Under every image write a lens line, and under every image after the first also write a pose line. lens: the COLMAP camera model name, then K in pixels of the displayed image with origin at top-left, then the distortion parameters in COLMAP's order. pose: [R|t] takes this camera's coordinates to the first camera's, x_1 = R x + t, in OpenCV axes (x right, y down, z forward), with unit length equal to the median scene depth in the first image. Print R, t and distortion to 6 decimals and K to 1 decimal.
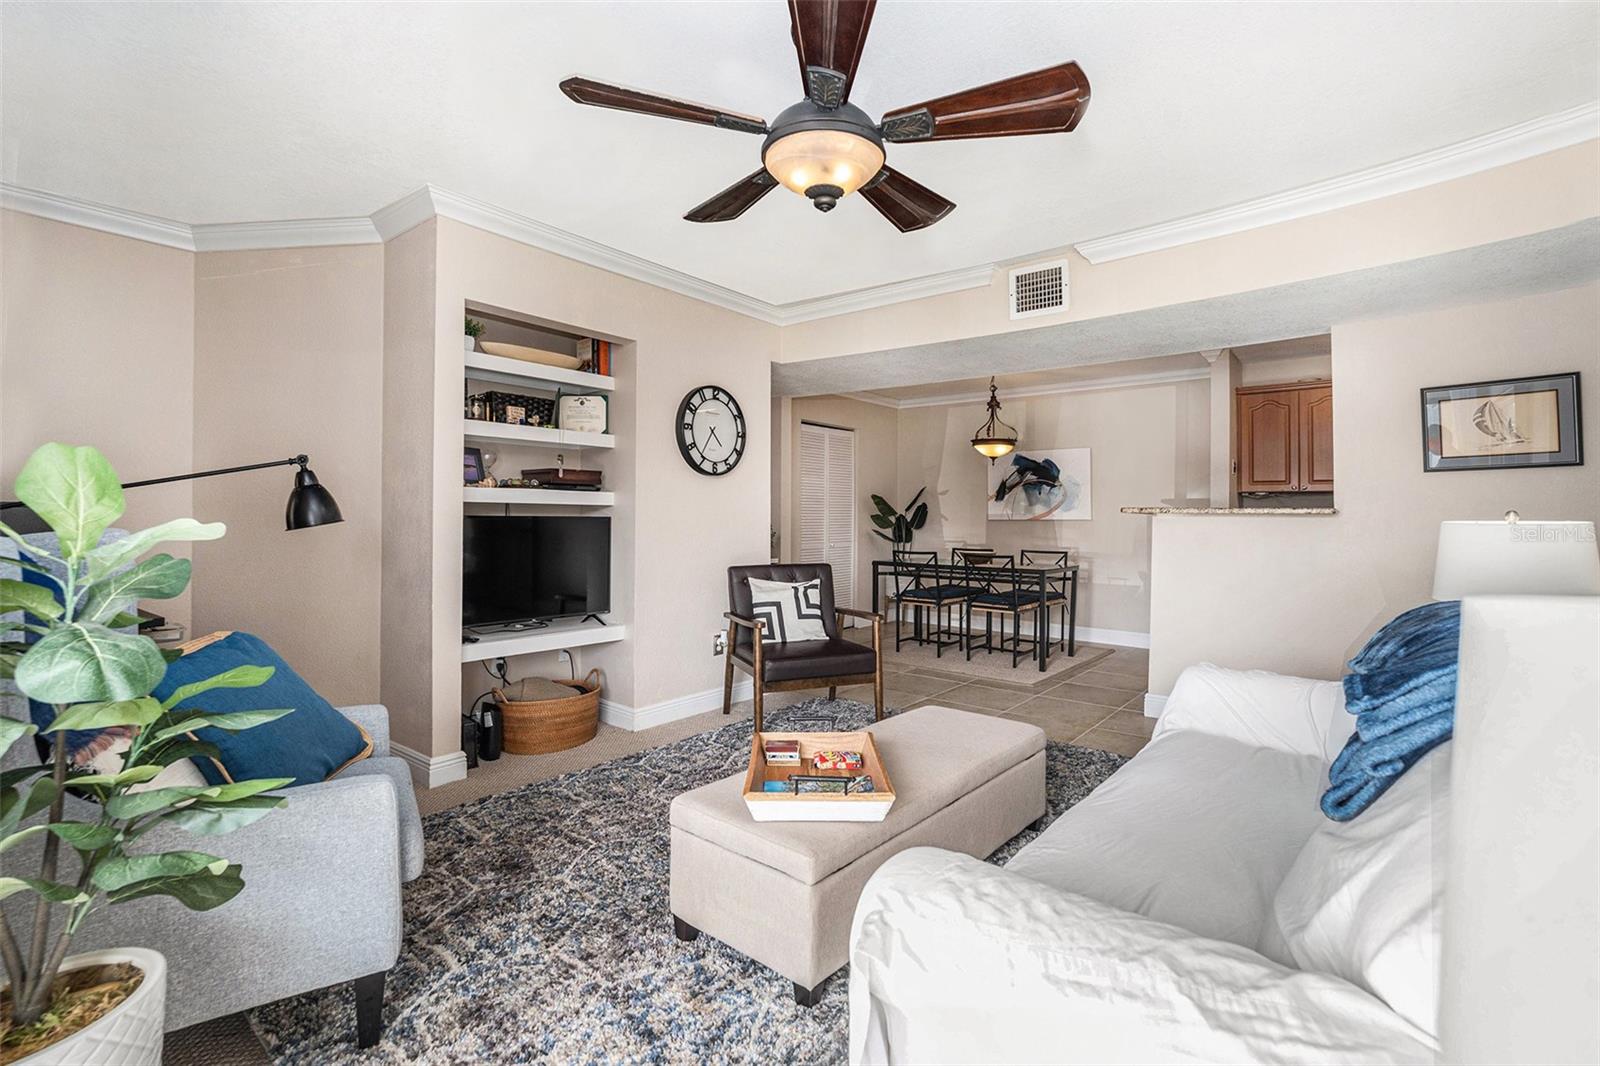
lens RADIAL K [[713.6, 0, 800.4], [0, 713.6, 533.7], [0, 0, 1]] dist [0.005668, 0.003866]
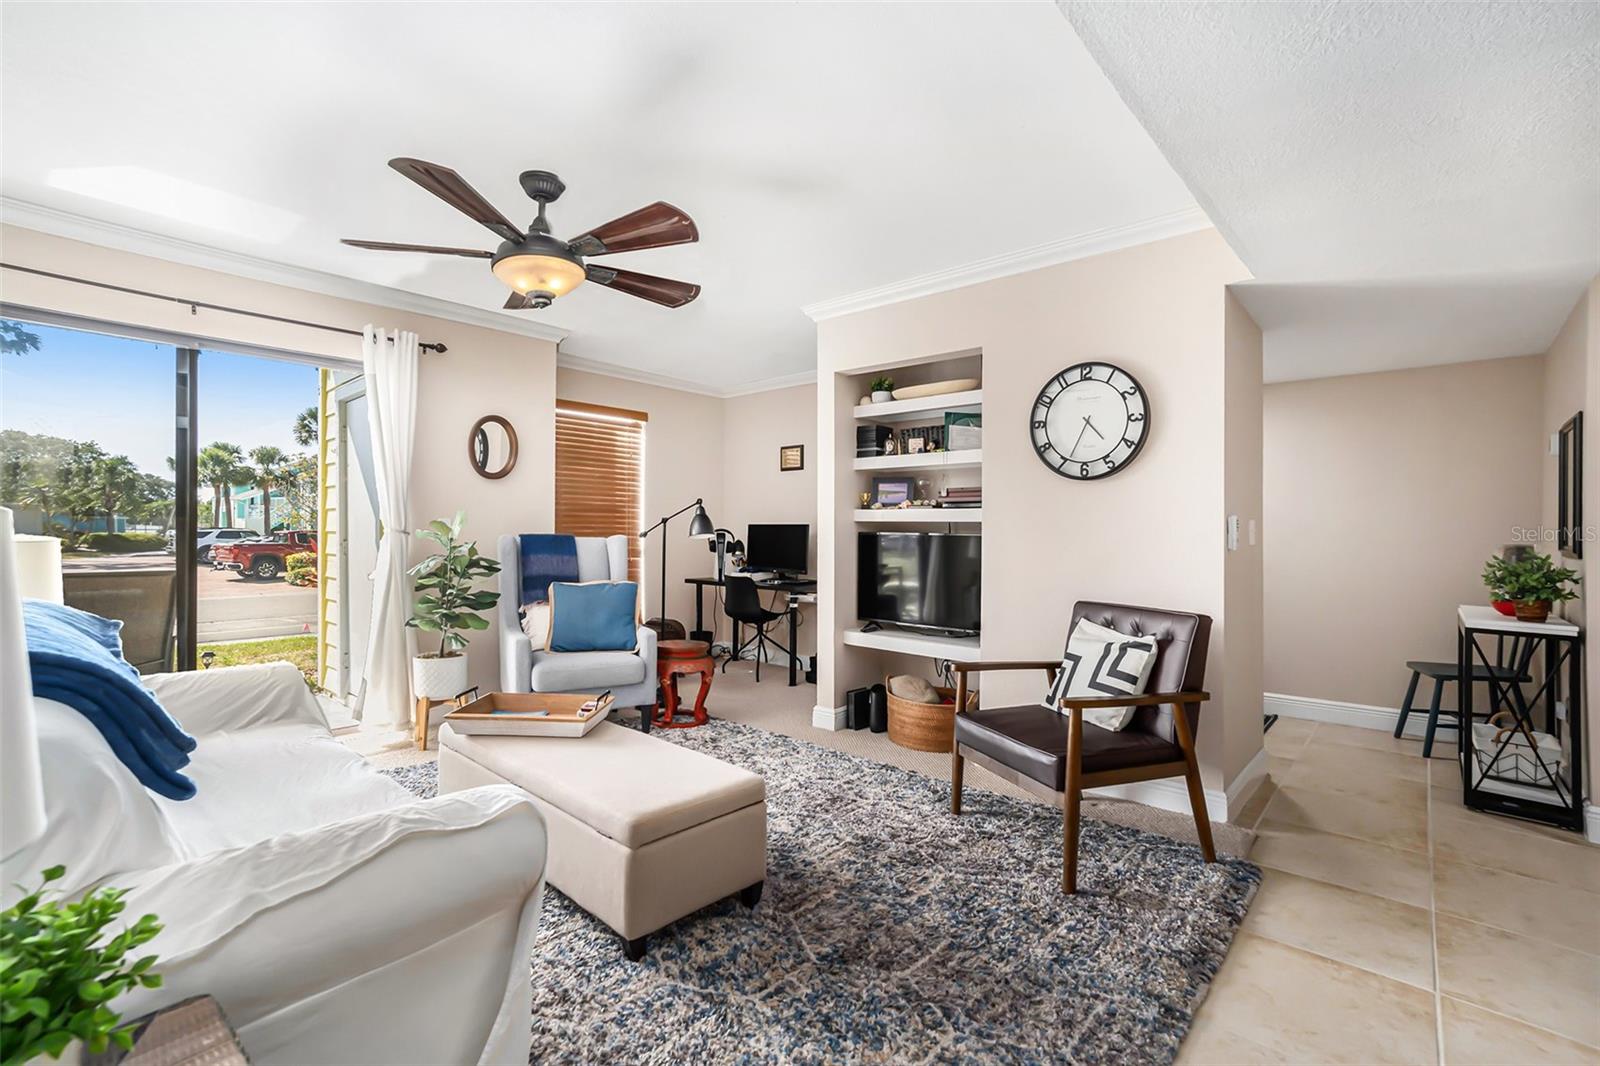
lens RADIAL K [[713.6, 0, 797.7], [0, 713.6, 530.8], [0, 0, 1]] dist [0.005668, 0.003866]
pose [[-0.004971, -0.010407, -0.999933, 0.438722], [-0.035086, 0.999332, -0.010227, -0.005963], [0.999372, 0.035033, -0.005333, 0.478621]]
